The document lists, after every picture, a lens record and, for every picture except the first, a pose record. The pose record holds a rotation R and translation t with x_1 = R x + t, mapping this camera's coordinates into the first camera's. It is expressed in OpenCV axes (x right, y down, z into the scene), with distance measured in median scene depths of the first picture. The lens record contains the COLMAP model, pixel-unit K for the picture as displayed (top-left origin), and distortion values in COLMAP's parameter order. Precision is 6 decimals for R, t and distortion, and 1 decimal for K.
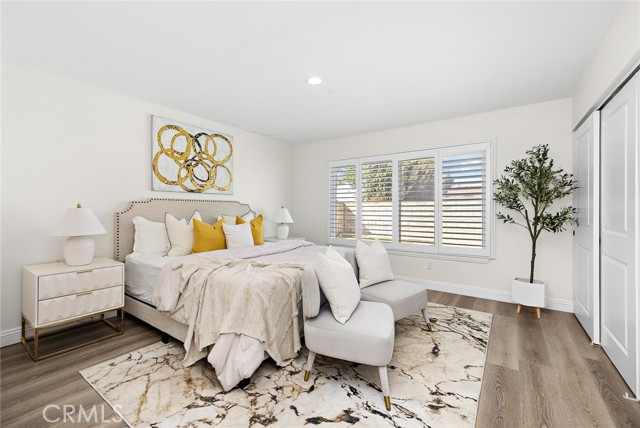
lens RADIAL K [[245.5, 0, 323.9], [0, 245.5, 213.6], [0, 0, 1]] dist [-0.001734, -0.000134]
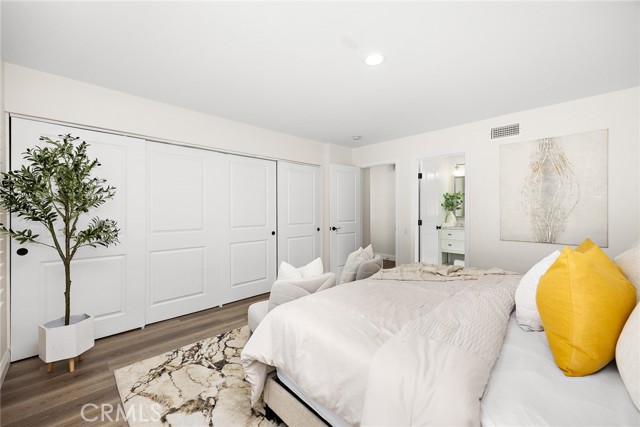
lens RADIAL K [[245.5, 0, 323.9], [0, 245.5, 213.1], [0, 0, 1]] dist [-0.001734, -0.000134]
pose [[-0.979071, -0.000558, 0.203520, -0.041193], [0.000412, 0.999989, 0.004725, -0.046292], [-0.203520, 0.004710, -0.979059, 1.739838]]
